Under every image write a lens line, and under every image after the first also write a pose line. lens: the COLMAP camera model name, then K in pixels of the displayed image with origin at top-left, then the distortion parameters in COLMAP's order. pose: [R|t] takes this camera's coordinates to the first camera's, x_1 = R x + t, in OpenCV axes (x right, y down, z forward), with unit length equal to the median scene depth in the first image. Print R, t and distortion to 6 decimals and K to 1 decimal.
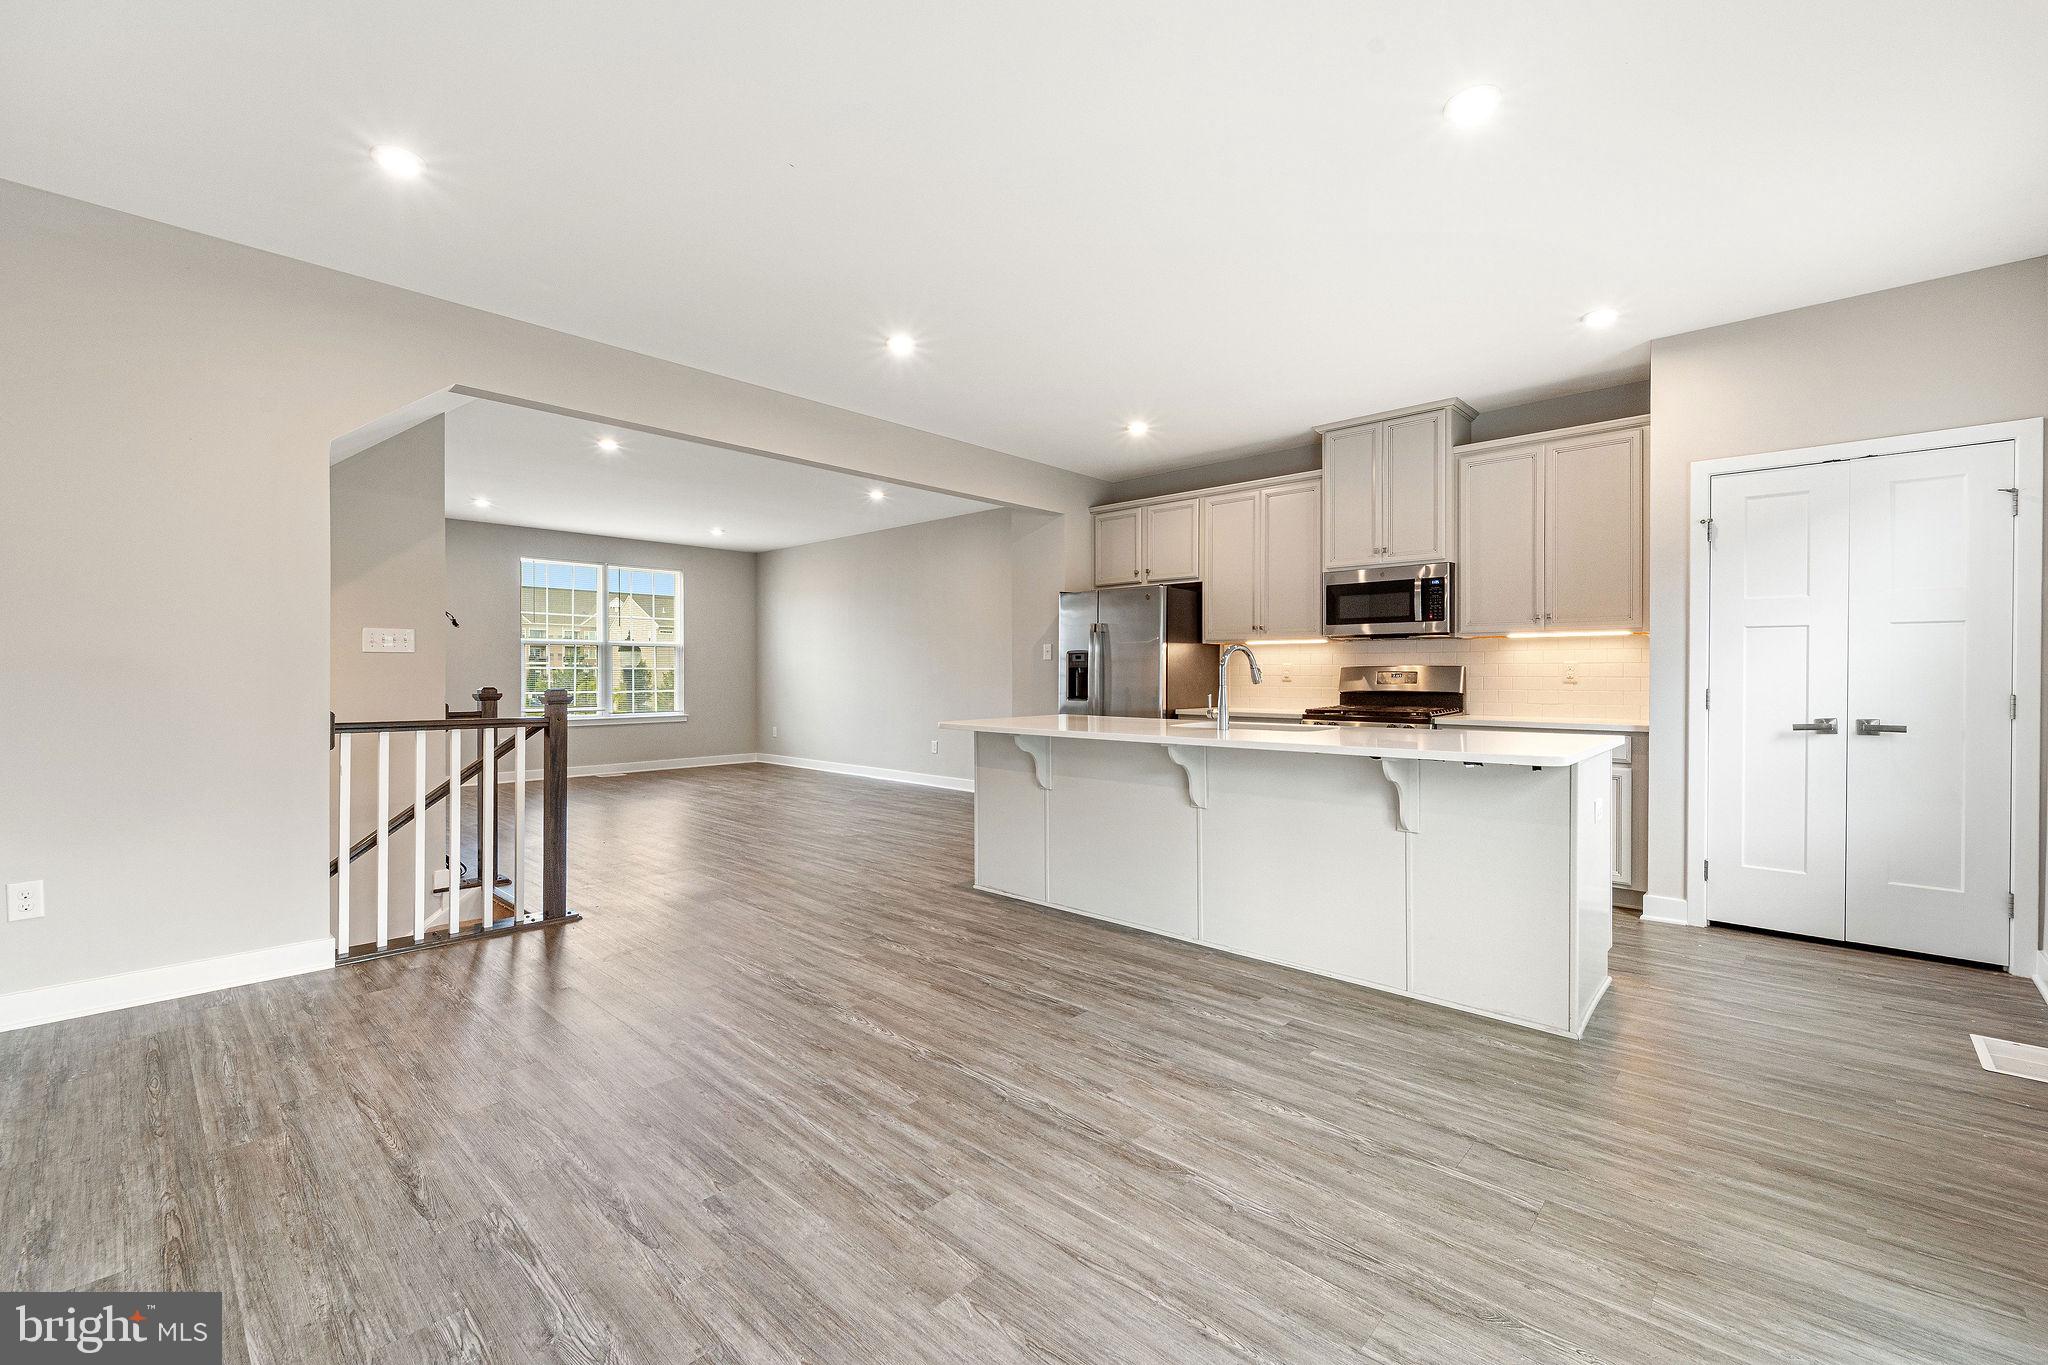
lens RADIAL K [[854.4, 0, 1015.2], [0, 854.4, 679.4], [0, 0, 1]] dist [0.001275, -0.001778]
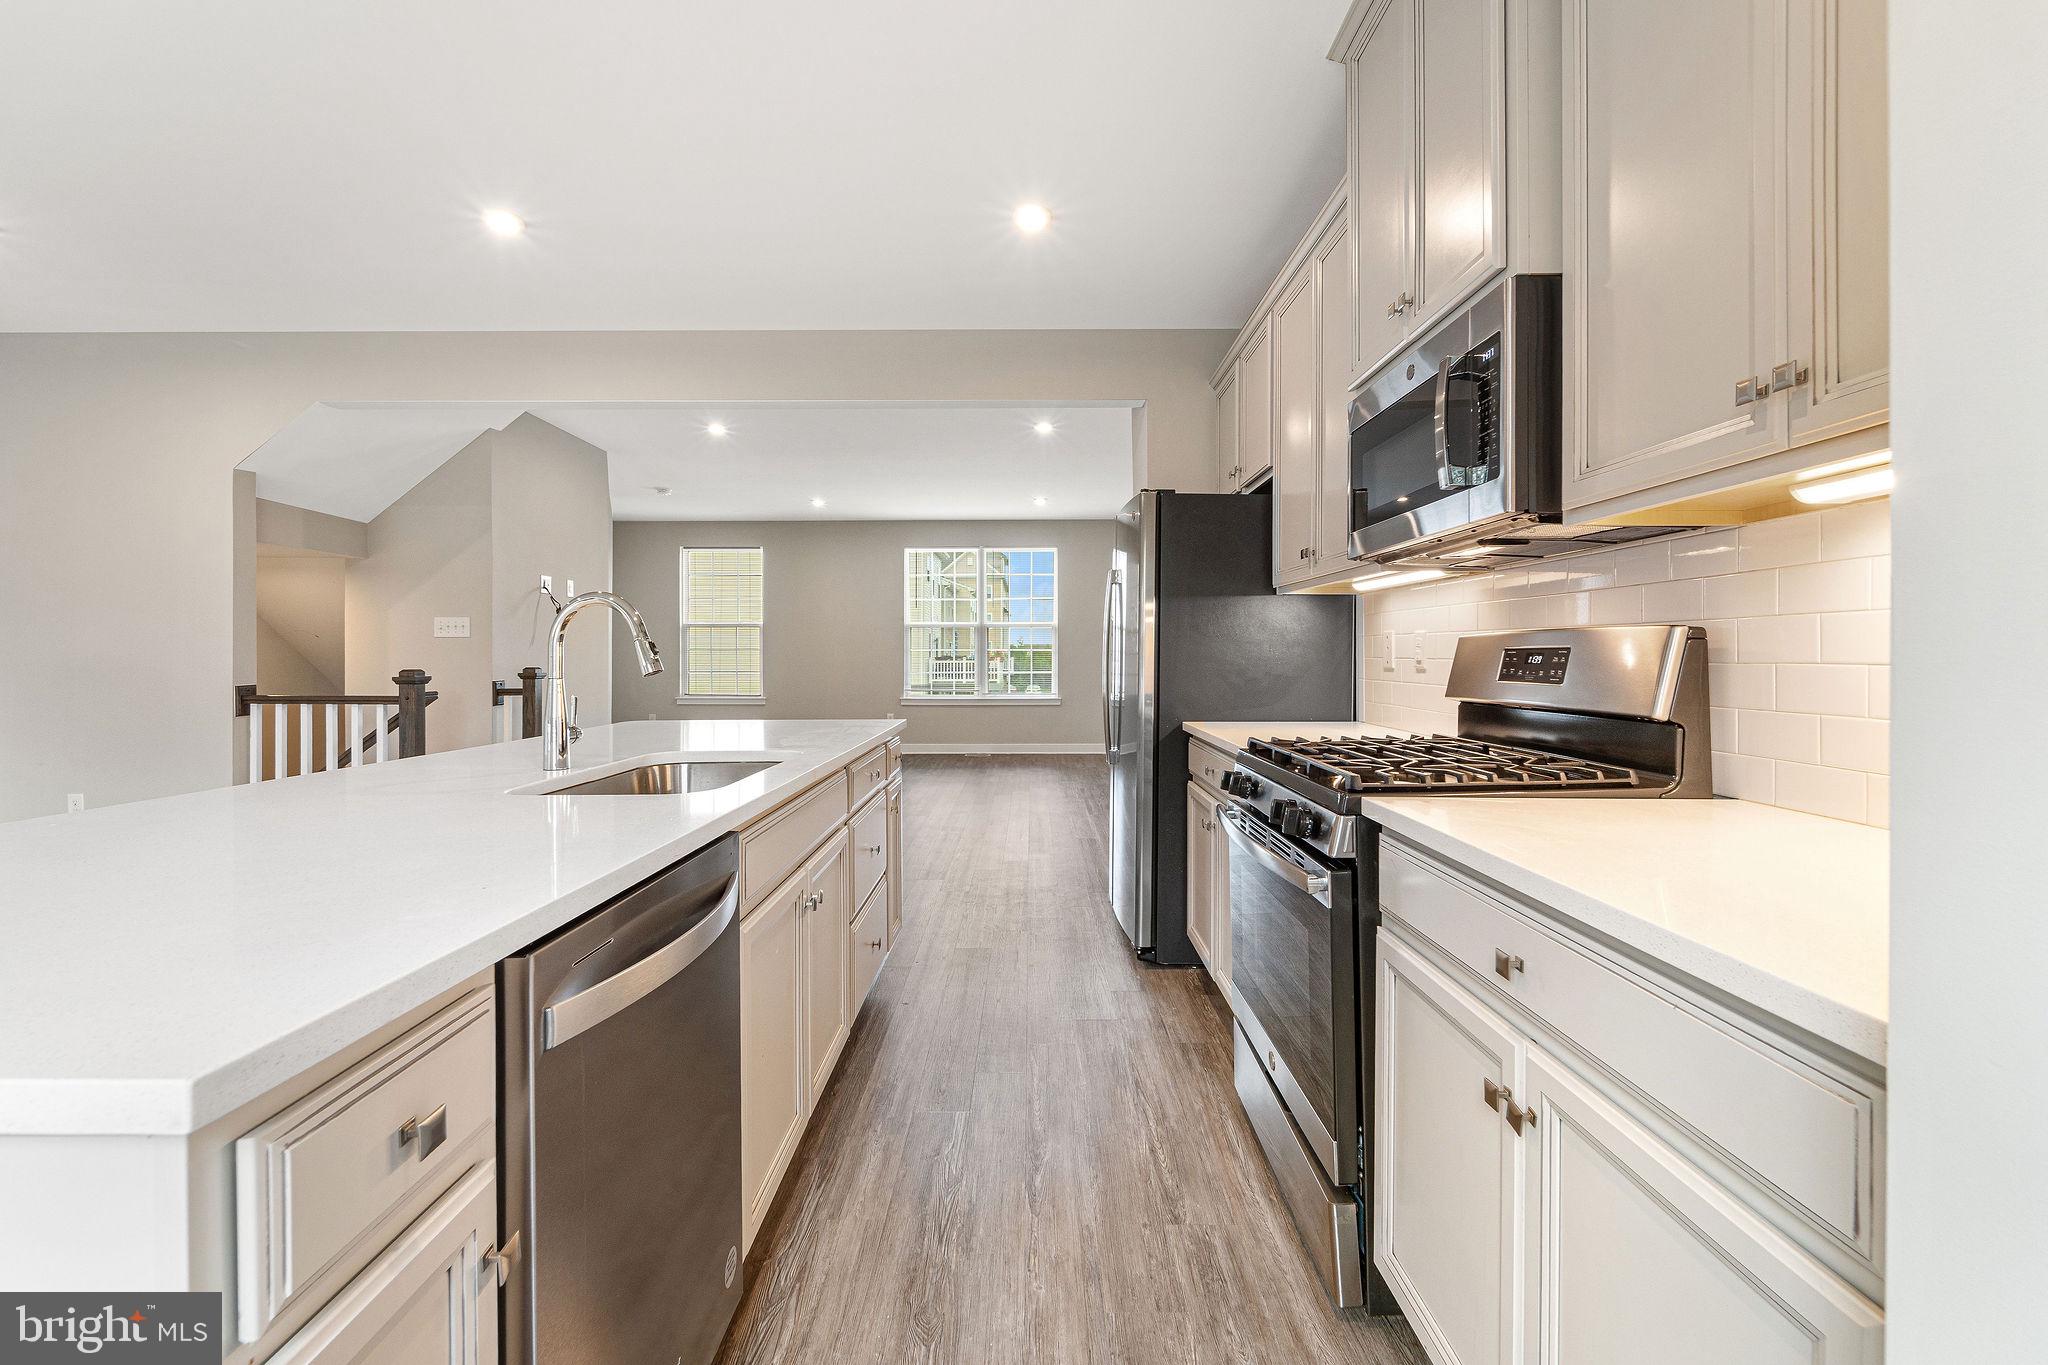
lens RADIAL K [[854.4, 0, 1025.3], [0, 854.4, 660.8], [0, 0, 1]] dist [0.001275, -0.001778]
pose [[0.684399, 0.004924, -0.729091, 0.822422], [-0.003985, 0.999988, 0.003012, -0.006367], [0.729096, 0.000844, 0.684410, 0.908268]]
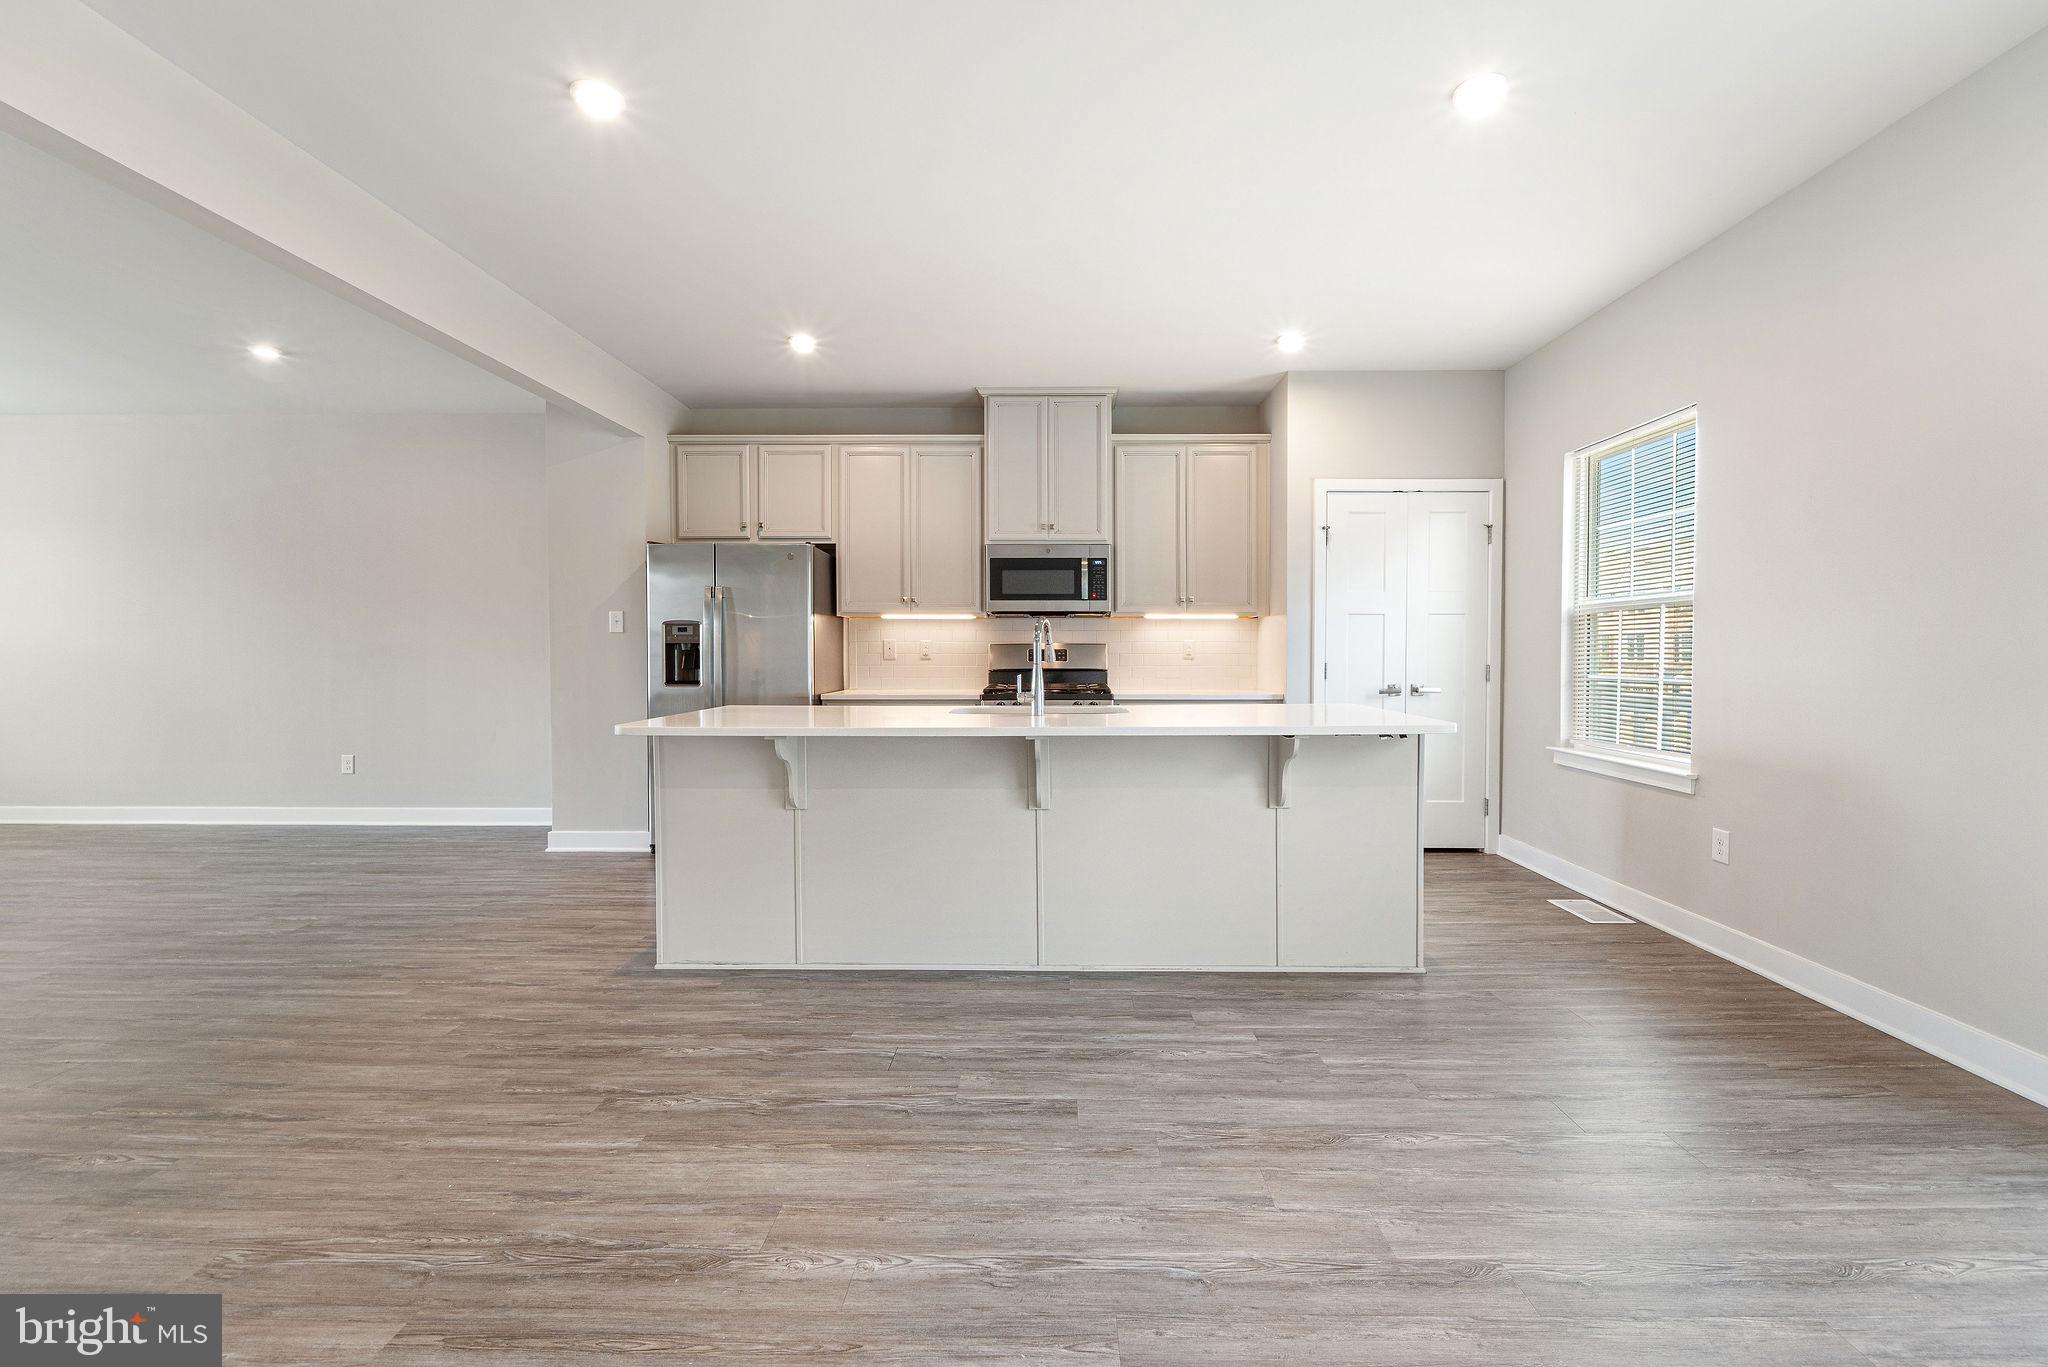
lens RADIAL K [[854.4, 0, 1052.0], [0, 854.4, 677.1], [0, 0, 1]] dist [0.001275, -0.001778]
pose [[0.732815, -0.020837, 0.680108, -0.319624], [0.005246, 0.999674, 0.024975, -0.001764], [-0.680407, -0.014734, 0.732686, 0.346504]]
